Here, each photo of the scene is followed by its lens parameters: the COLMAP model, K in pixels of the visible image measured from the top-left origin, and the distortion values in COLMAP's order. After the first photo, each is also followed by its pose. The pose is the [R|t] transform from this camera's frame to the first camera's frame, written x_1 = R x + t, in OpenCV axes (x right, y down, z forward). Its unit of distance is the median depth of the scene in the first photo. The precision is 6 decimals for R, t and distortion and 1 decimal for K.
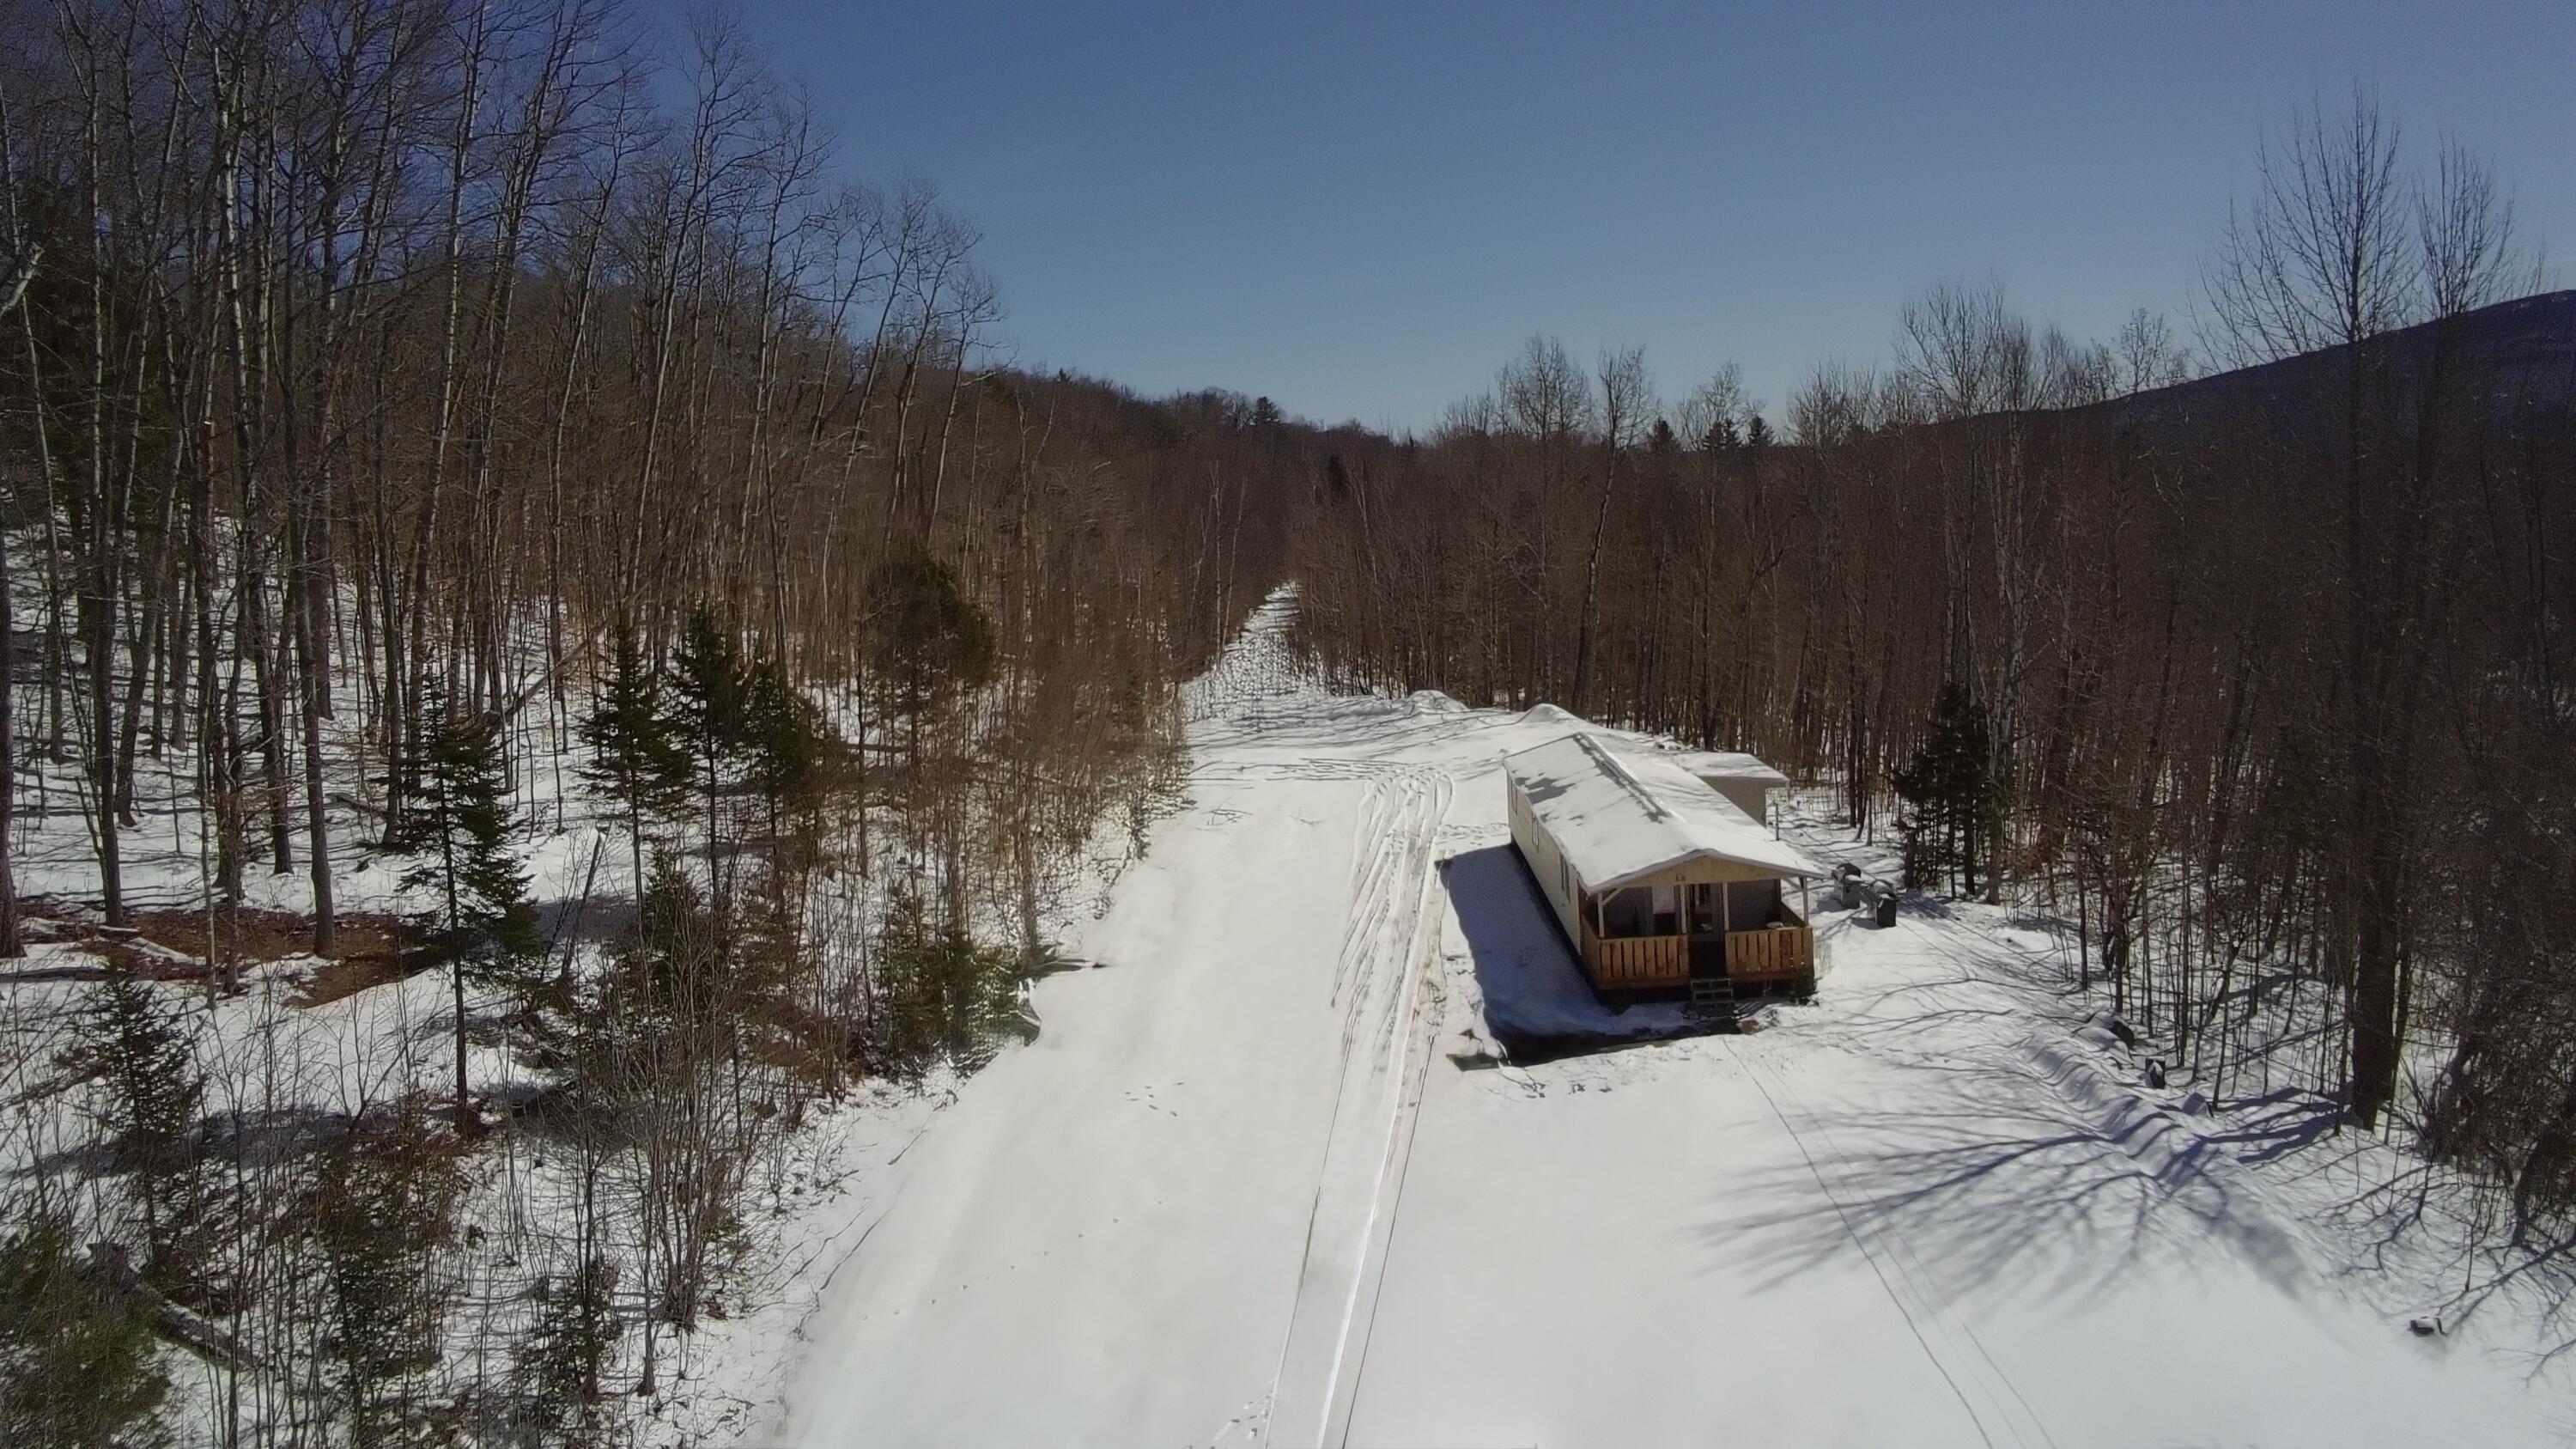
lens RADIAL K [[1785.7, 0, 1288.0], [0, 1785.7, 724.5], [0, 0, 1]] dist [-0.027923, 0.002810]
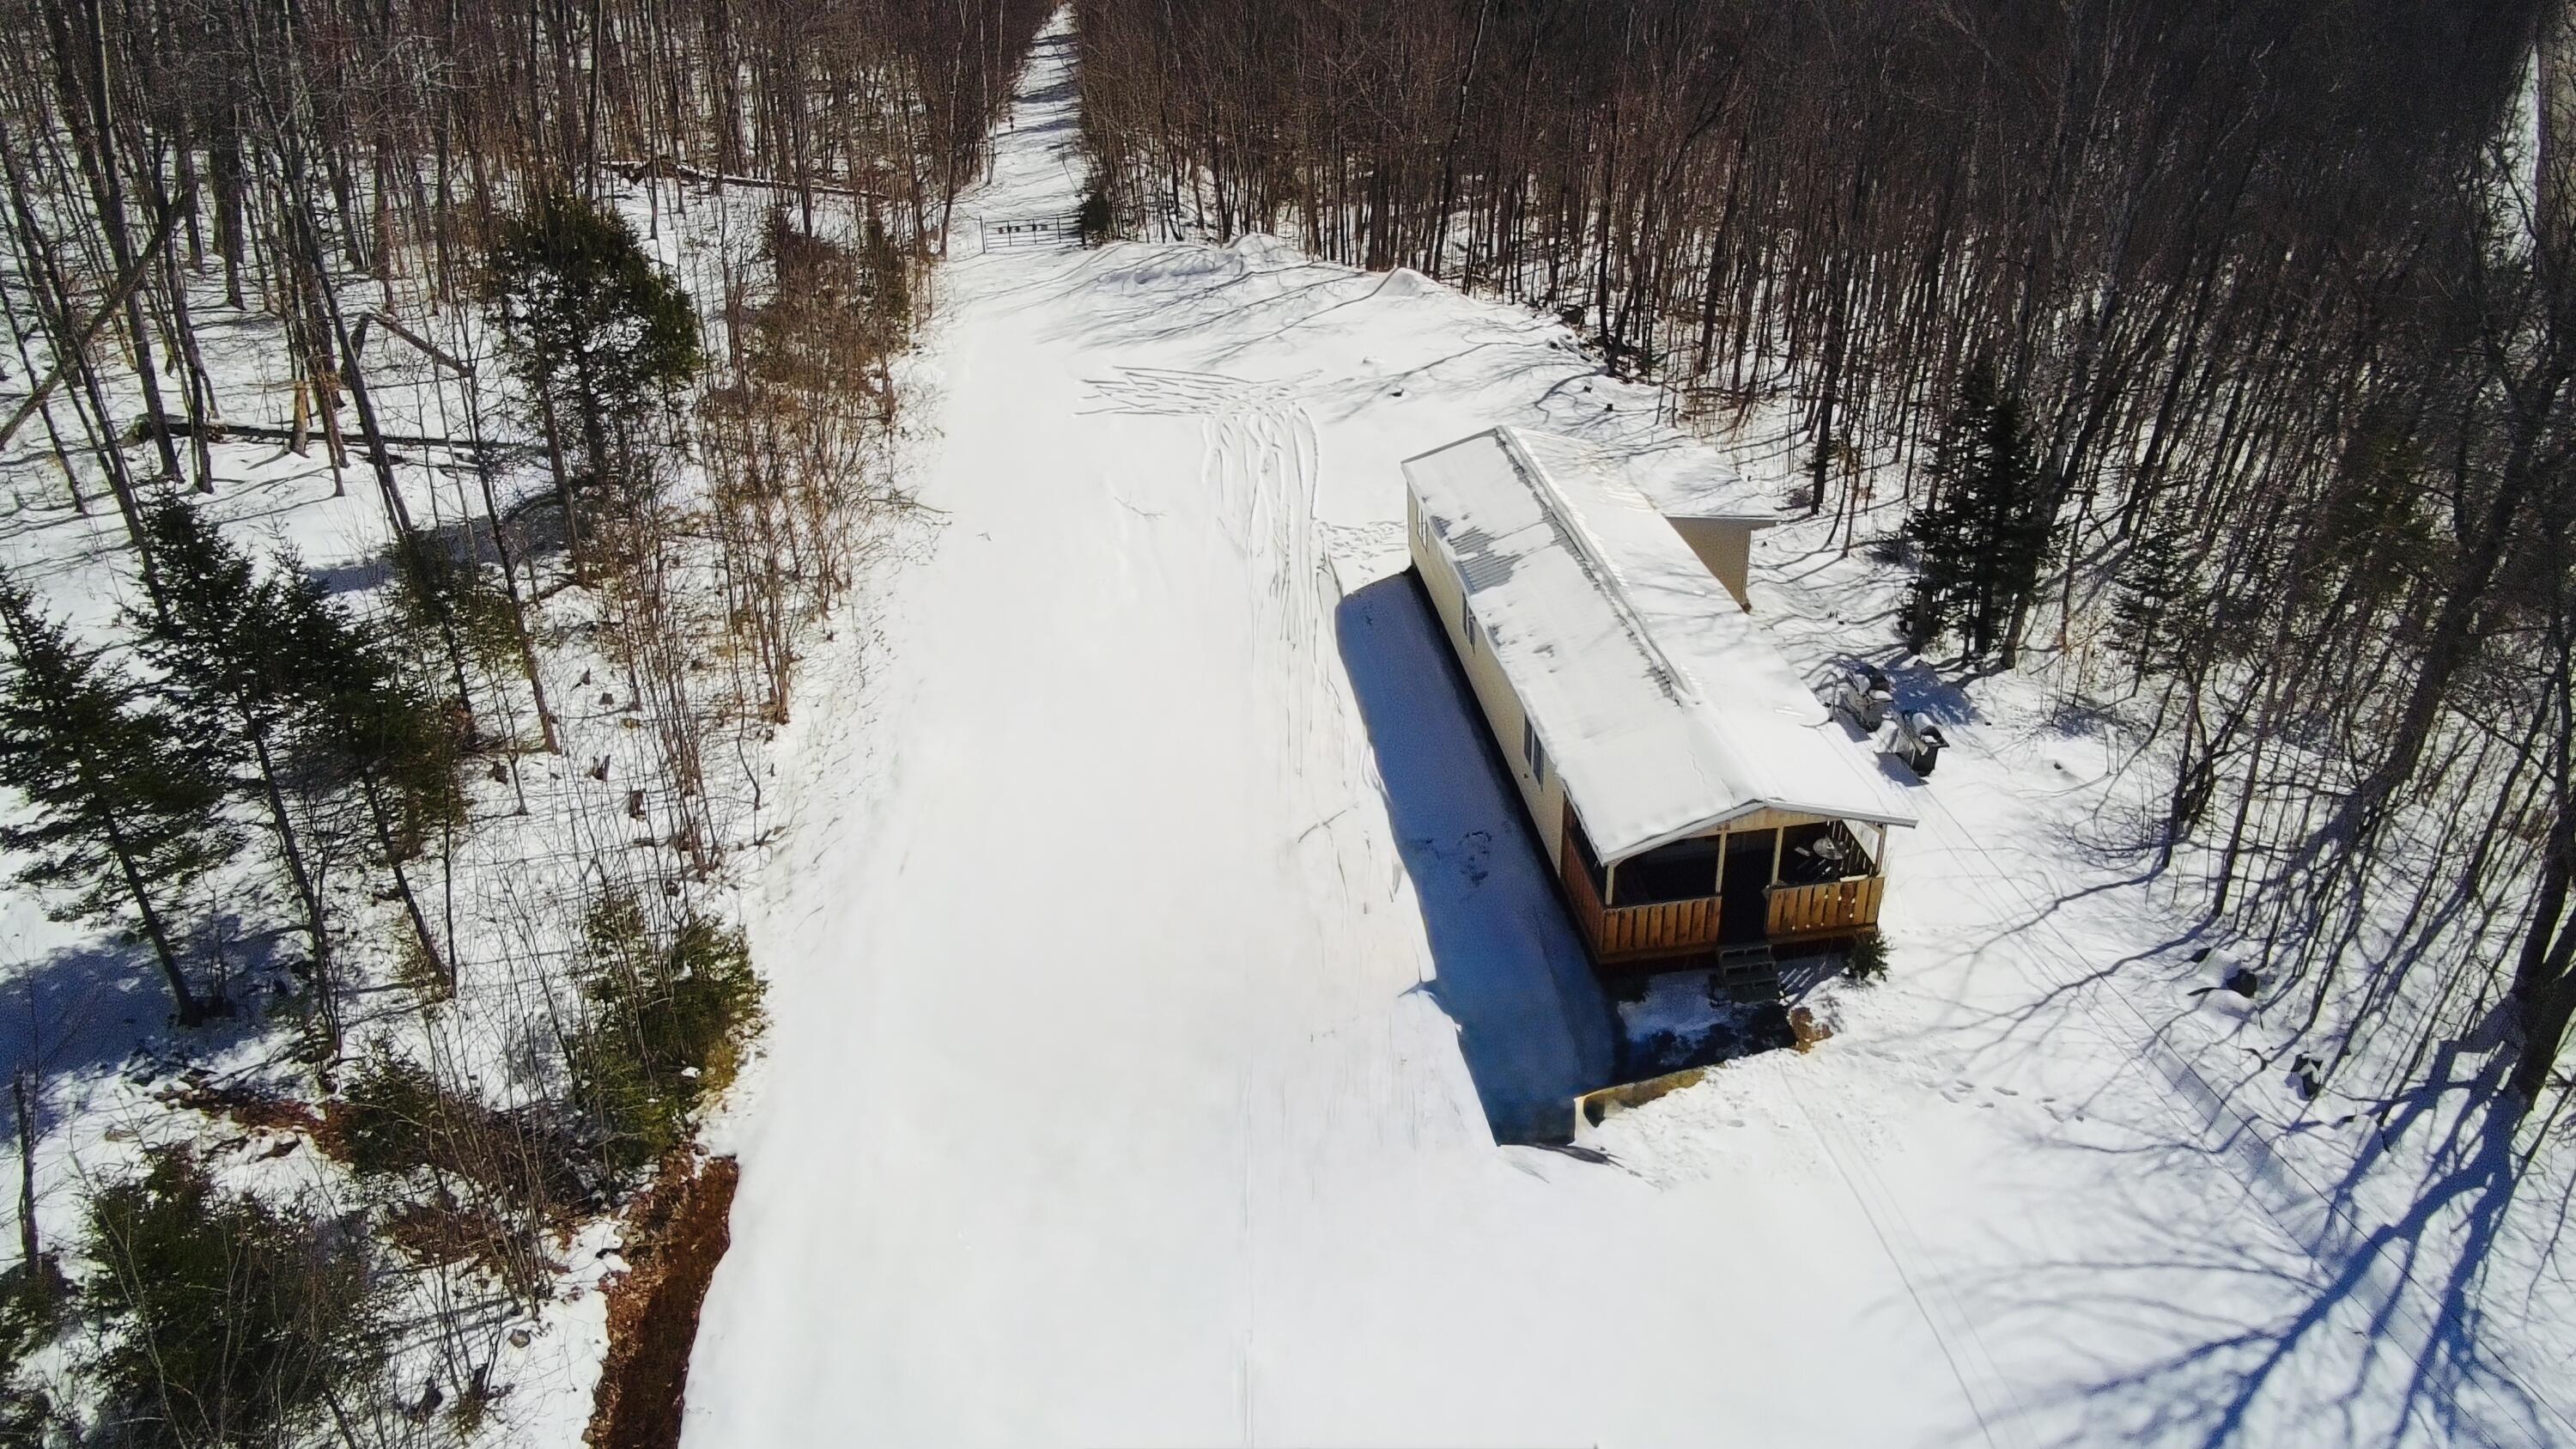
lens RADIAL K [[1807.6, 0, 1271.4], [0, 1807.6, 732.9], [0, 0, 1]] dist [0.051202, -0.104299]
pose [[0.993095, -0.036580, 0.111464, -0.042367], [-0.002084, 0.944490, 0.328534, -0.185436], [-0.117295, -0.326498, 0.937892, 0.319697]]
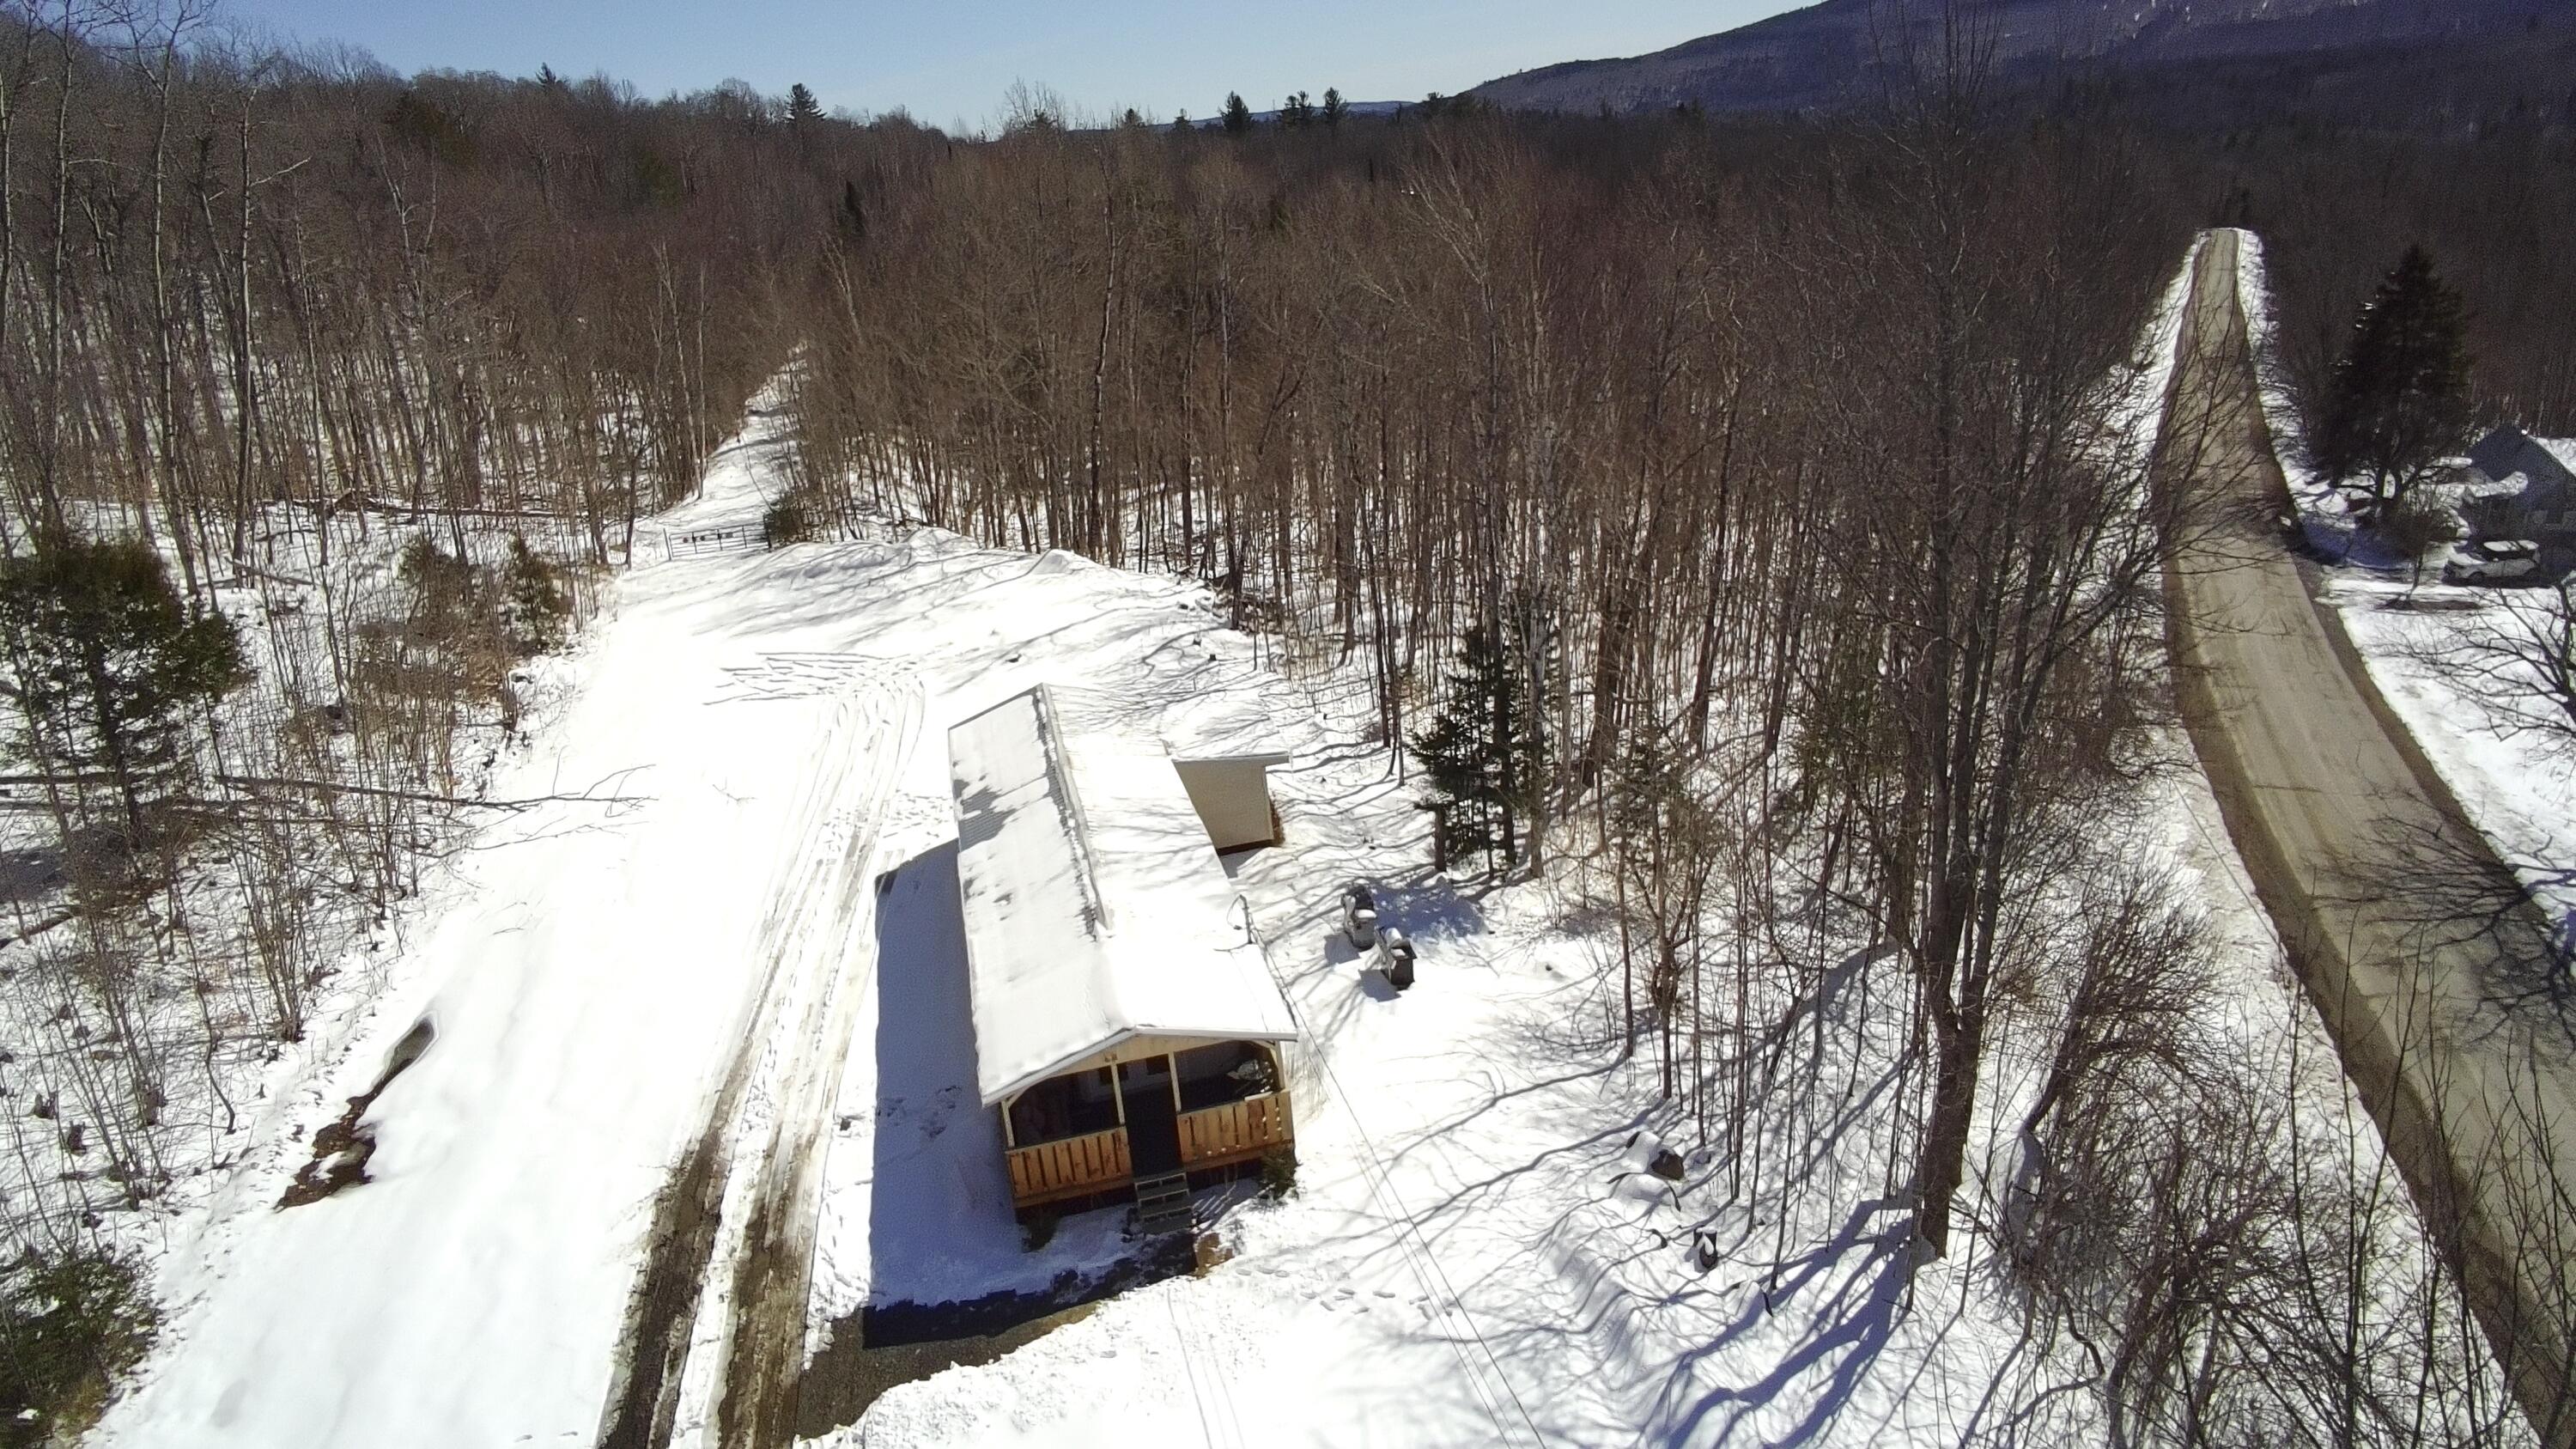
lens RADIAL K [[1785.7, 0, 1288.0], [0, 1785.7, 724.5], [0, 0, 1]] dist [-0.027923, 0.002810]
pose [[0.973910, -0.098270, 0.204556, 0.147233], [0.060659, 0.981310, 0.182625, -0.172961], [-0.218680, -0.165452, 0.961668, 0.277904]]
